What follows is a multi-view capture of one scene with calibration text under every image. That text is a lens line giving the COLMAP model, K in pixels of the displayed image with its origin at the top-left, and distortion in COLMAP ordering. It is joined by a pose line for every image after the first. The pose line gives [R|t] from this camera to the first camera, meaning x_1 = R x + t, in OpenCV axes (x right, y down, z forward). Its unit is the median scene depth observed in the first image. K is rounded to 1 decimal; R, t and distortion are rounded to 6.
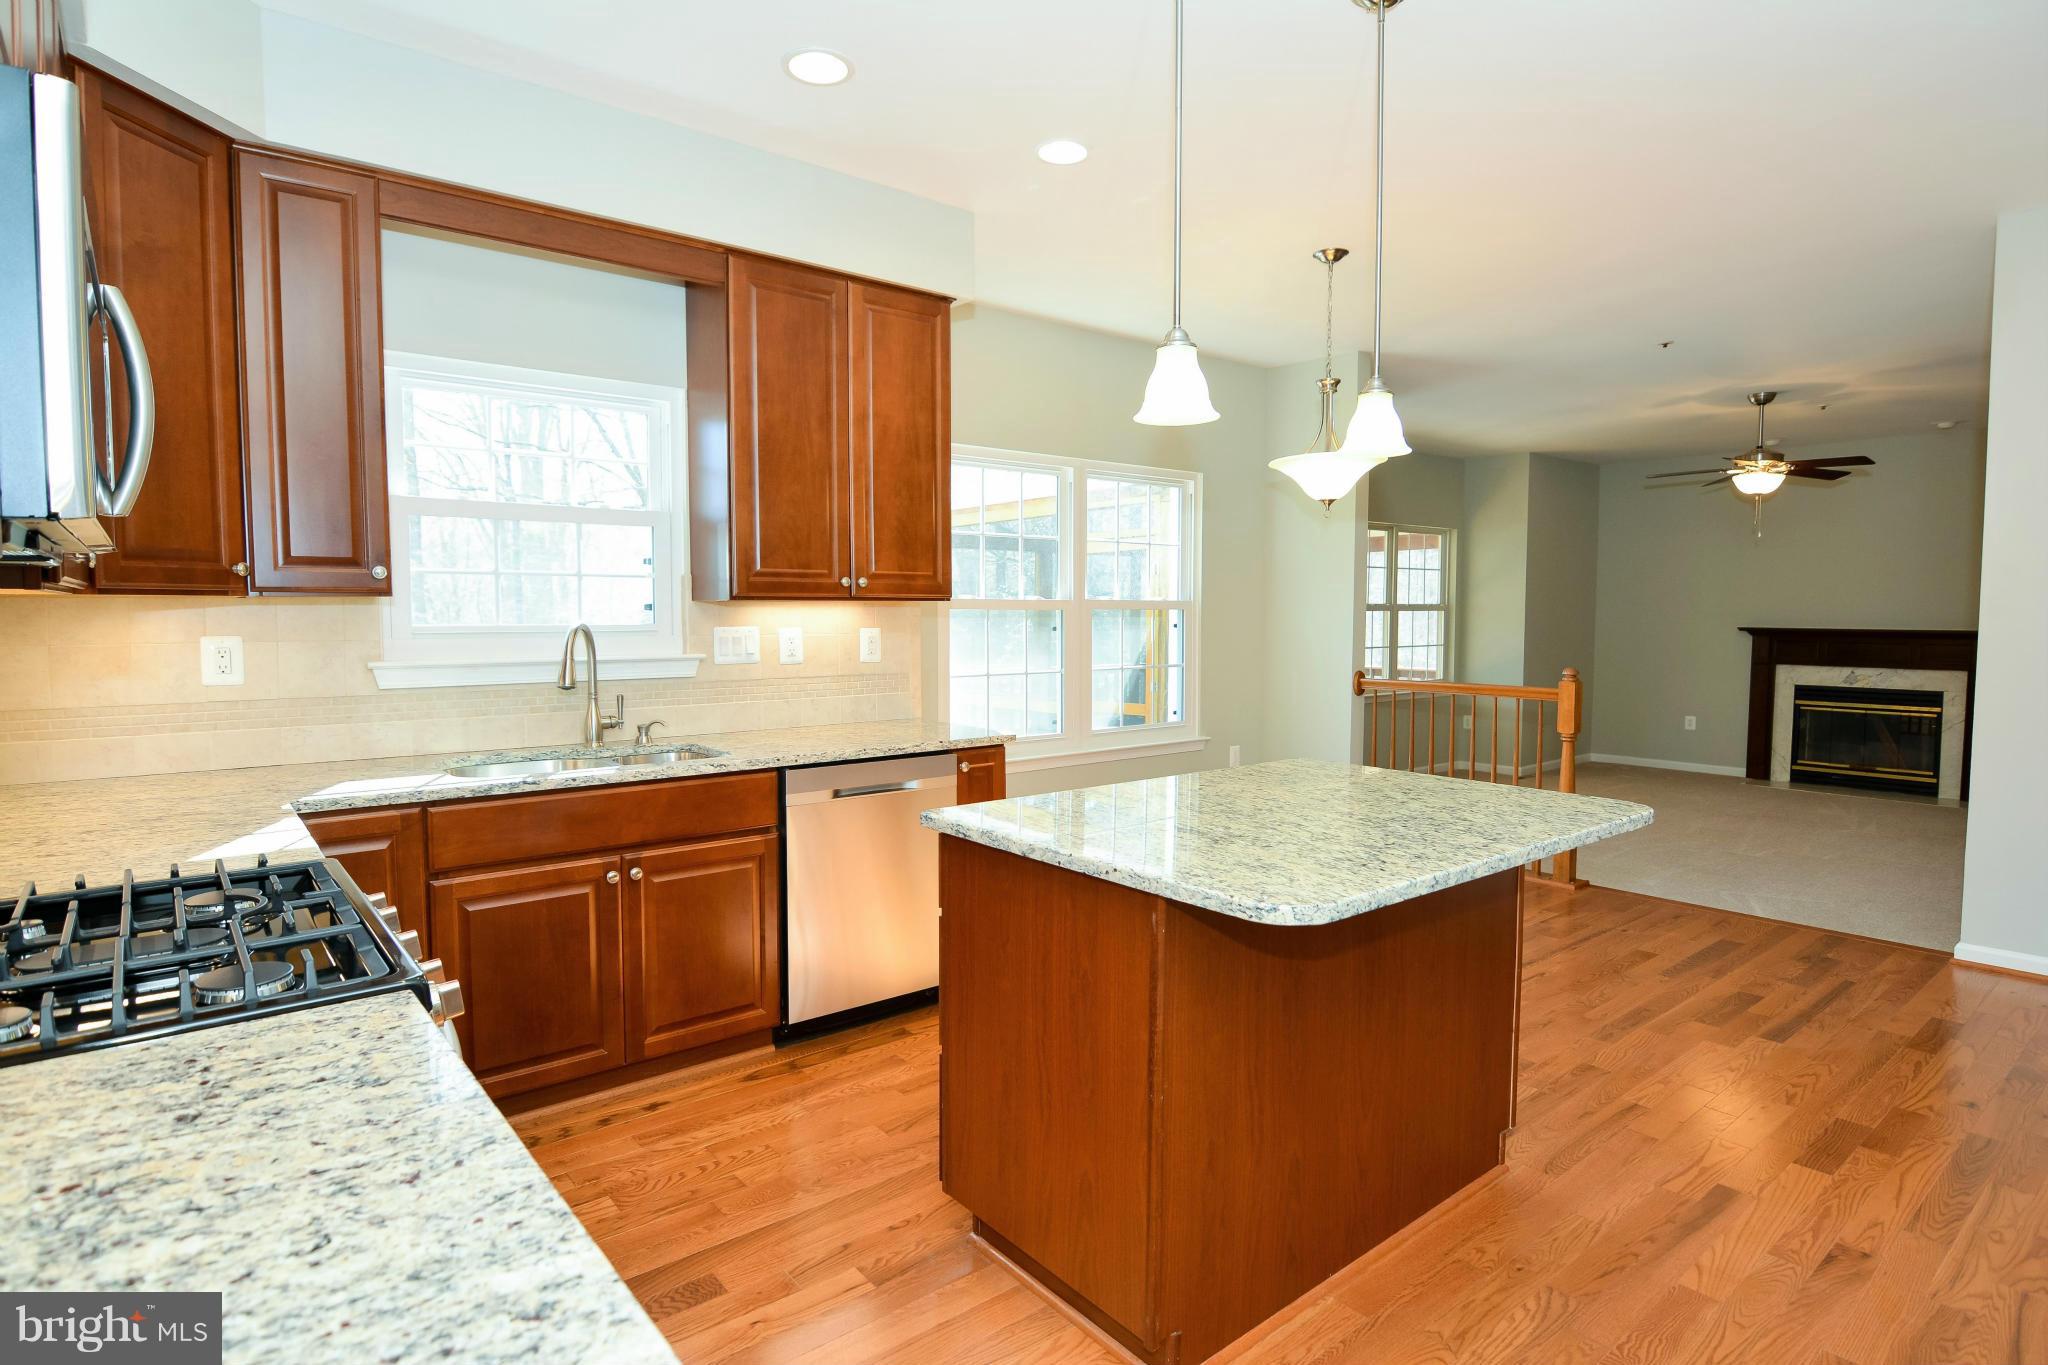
lens RADIAL K [[1121.0, 0, 1024.0], [0, 1121.0, 682.5], [0, 0, 1]] dist [-0.002925, -0.000949]
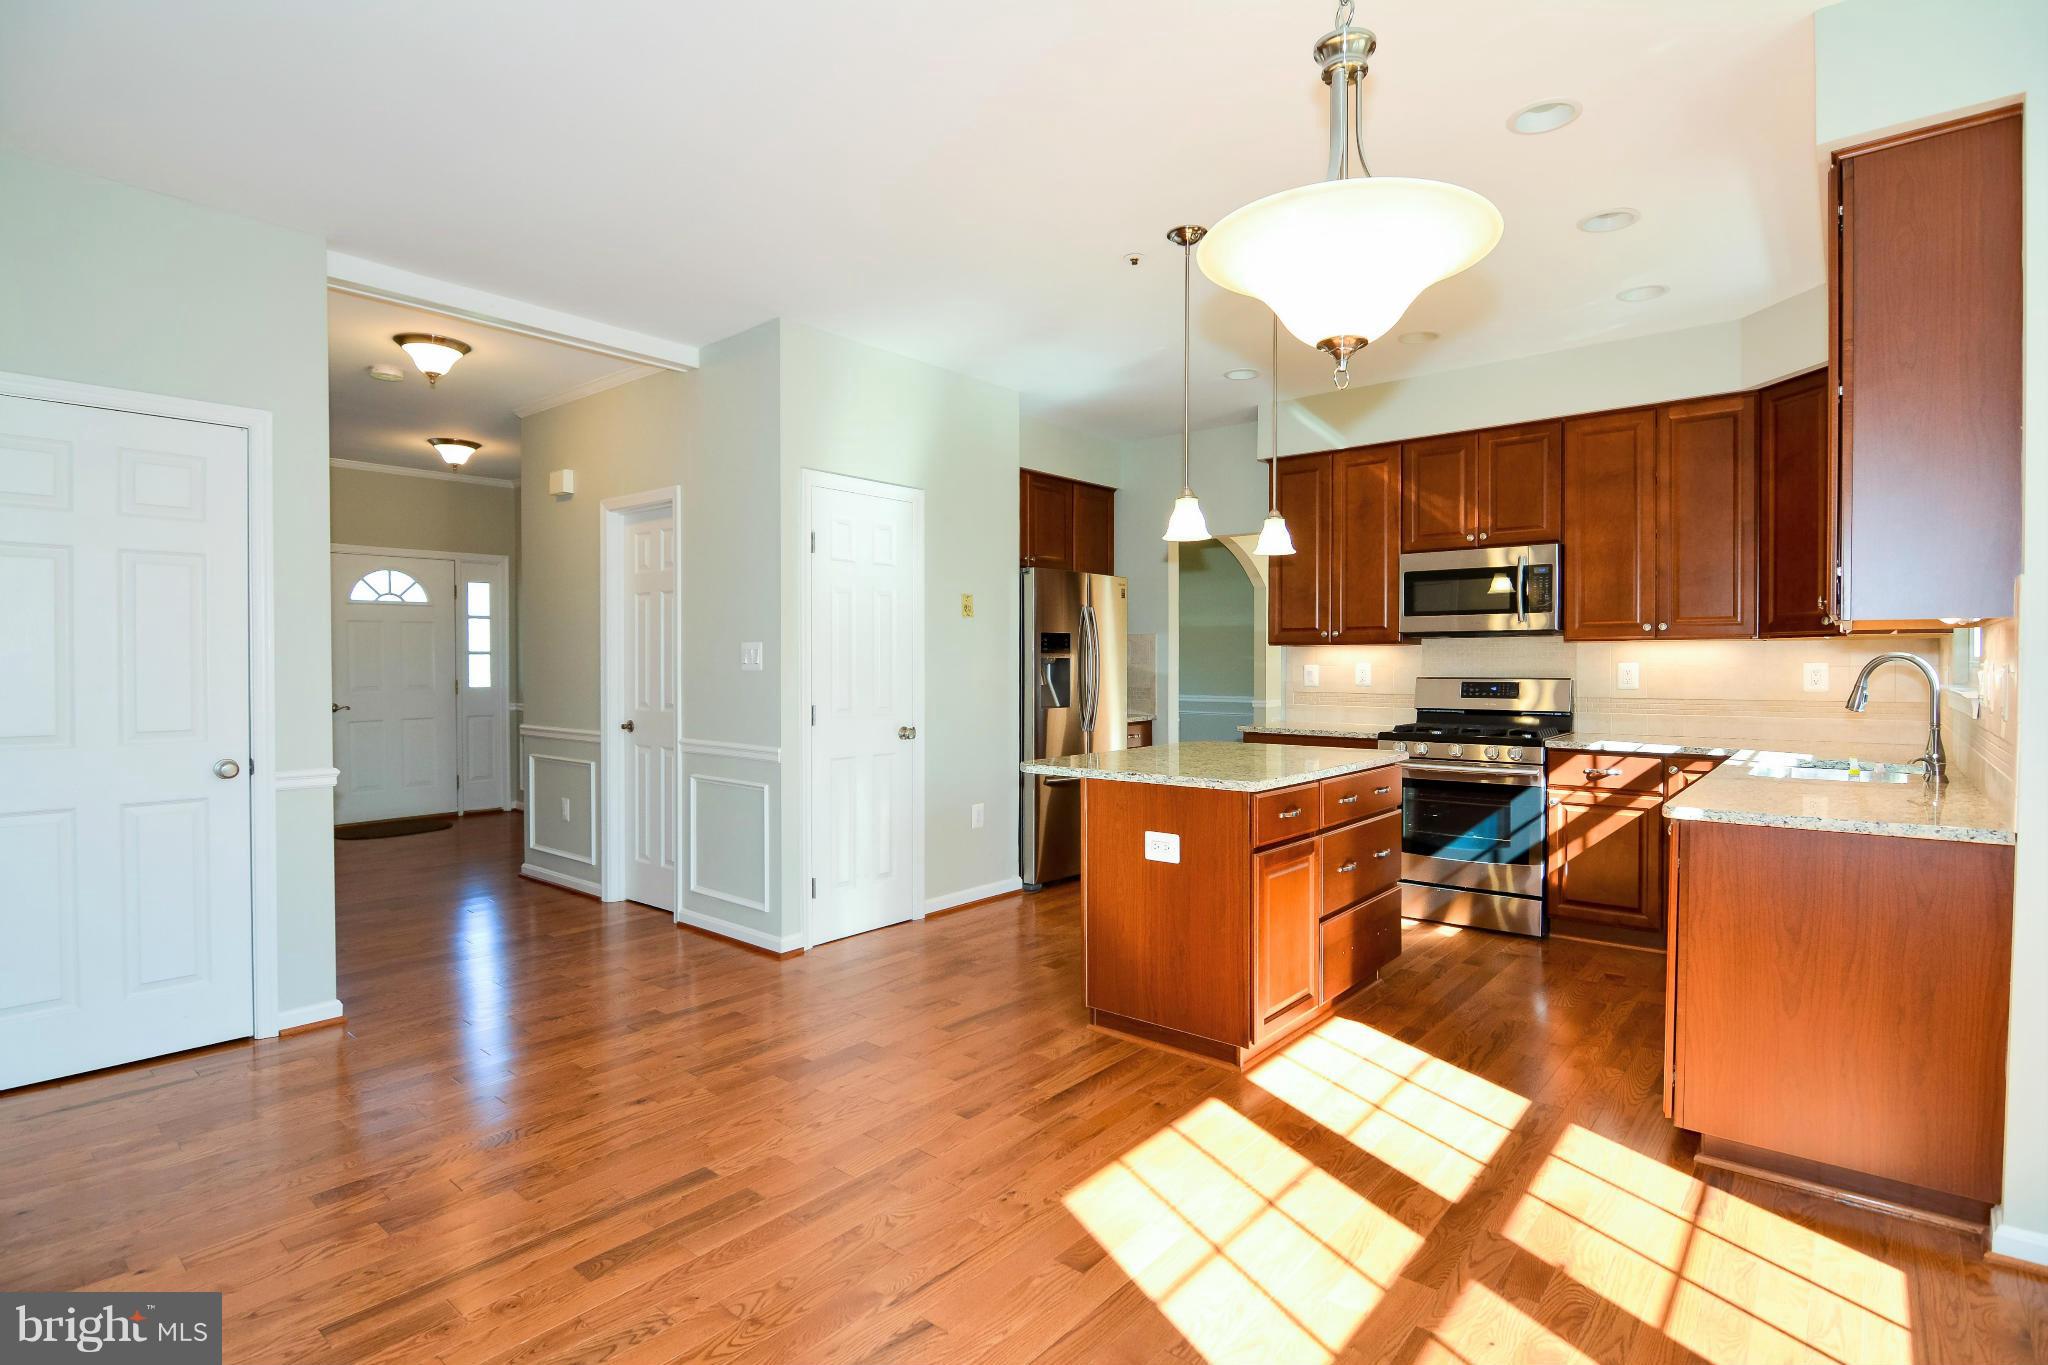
lens RADIAL K [[1033.7, 0, 1024.0], [0, 1033.7, 682.5], [0, 0, 1]] dist [-0.003039, -0.001302]
pose [[-0.986632, 0.006634, -0.162830, 0.550634], [-0.007807, 0.996100, 0.087890, -0.101007], [0.162778, 0.087986, -0.982732, 1.710752]]
